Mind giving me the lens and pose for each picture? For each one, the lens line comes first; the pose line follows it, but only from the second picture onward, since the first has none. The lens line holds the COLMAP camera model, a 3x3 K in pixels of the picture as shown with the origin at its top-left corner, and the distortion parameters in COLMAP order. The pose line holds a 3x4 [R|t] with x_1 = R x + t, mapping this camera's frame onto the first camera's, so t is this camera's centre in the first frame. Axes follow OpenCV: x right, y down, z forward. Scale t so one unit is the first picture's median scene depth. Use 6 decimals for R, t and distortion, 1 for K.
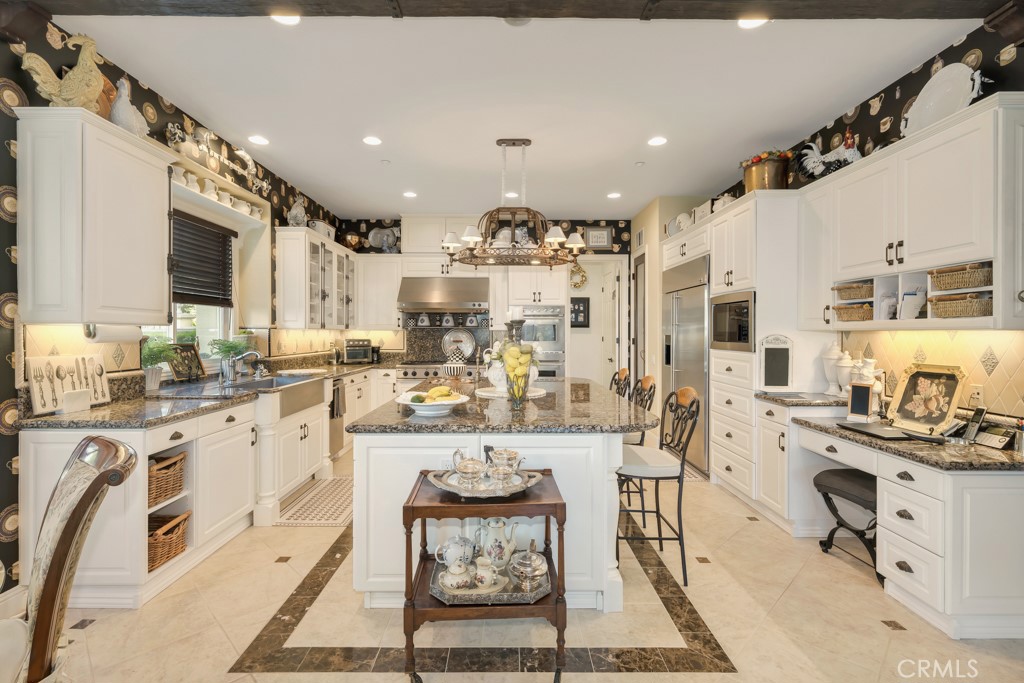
lens RADIAL K [[467.7, 0, 504.3], [0, 467.7, 334.8], [0, 0, 1]] dist [0.000776, -0.000431]
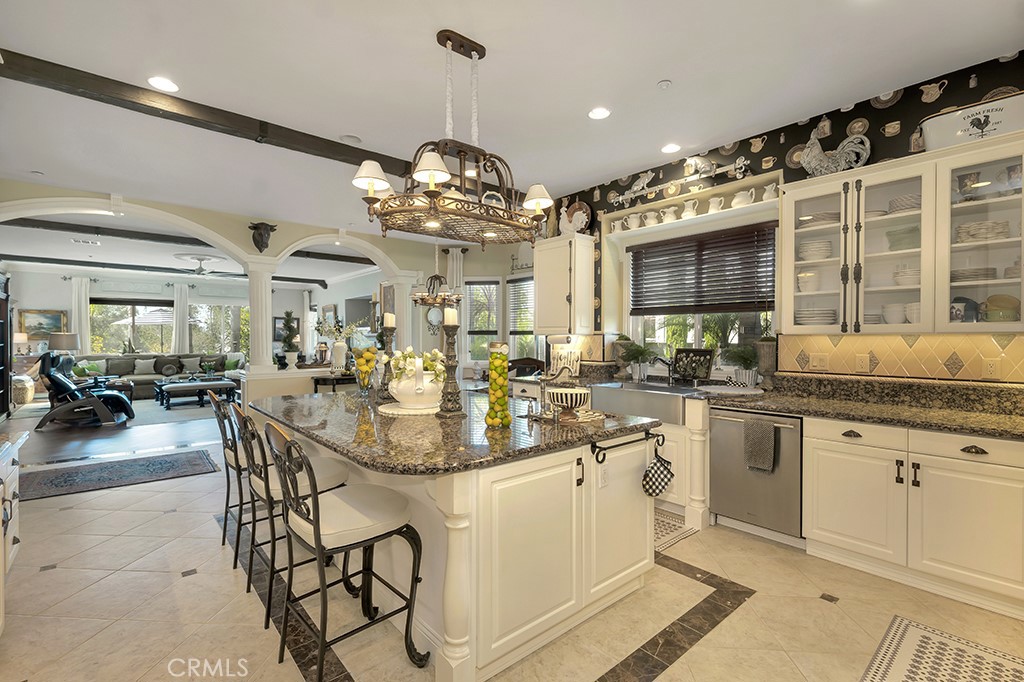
lens RADIAL K [[462.7, 0, 506.2], [0, 462.7, 340.5], [0, 0, 1]] dist [0.001009, -0.000016]
pose [[-0.767331, -0.002459, -0.641247, 0.377452], [-0.007446, 0.999959, 0.005076, -0.004321], [0.641209, 0.008670, -0.767318, 1.510766]]
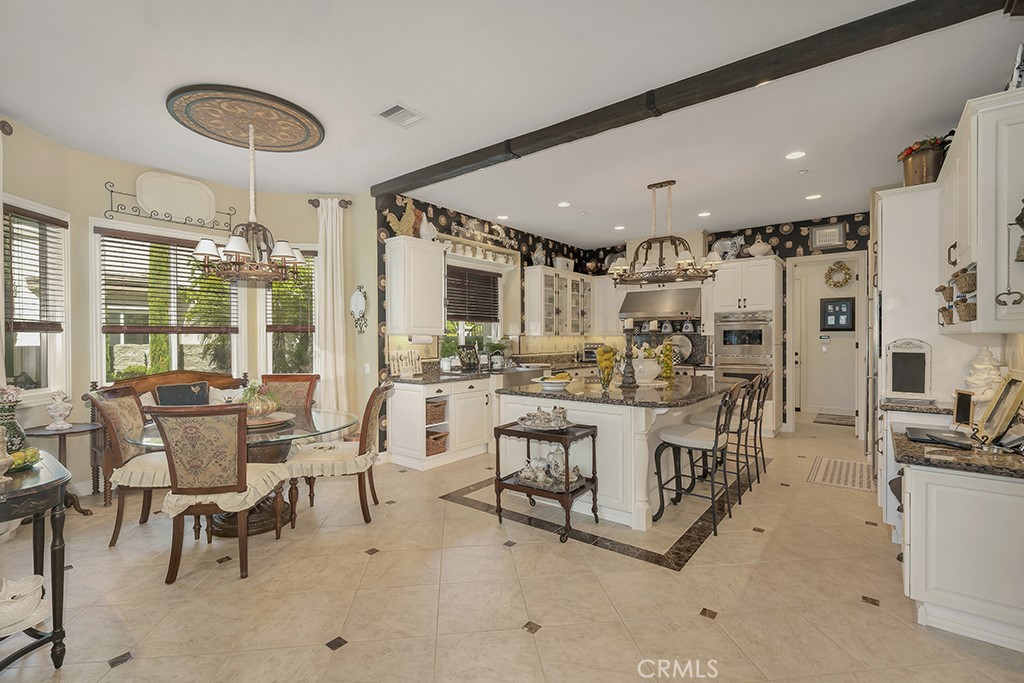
lens RADIAL K [[461.6, 0, 513.8], [0, 461.6, 341.9], [0, 0, 1]] dist [0.001963, -0.000193]
pose [[0.786230, 0.000669, -0.617934, 0.463695], [0.002643, 0.999987, 0.004446, -0.000064], [0.617929, -0.005129, 0.786217, -0.207858]]
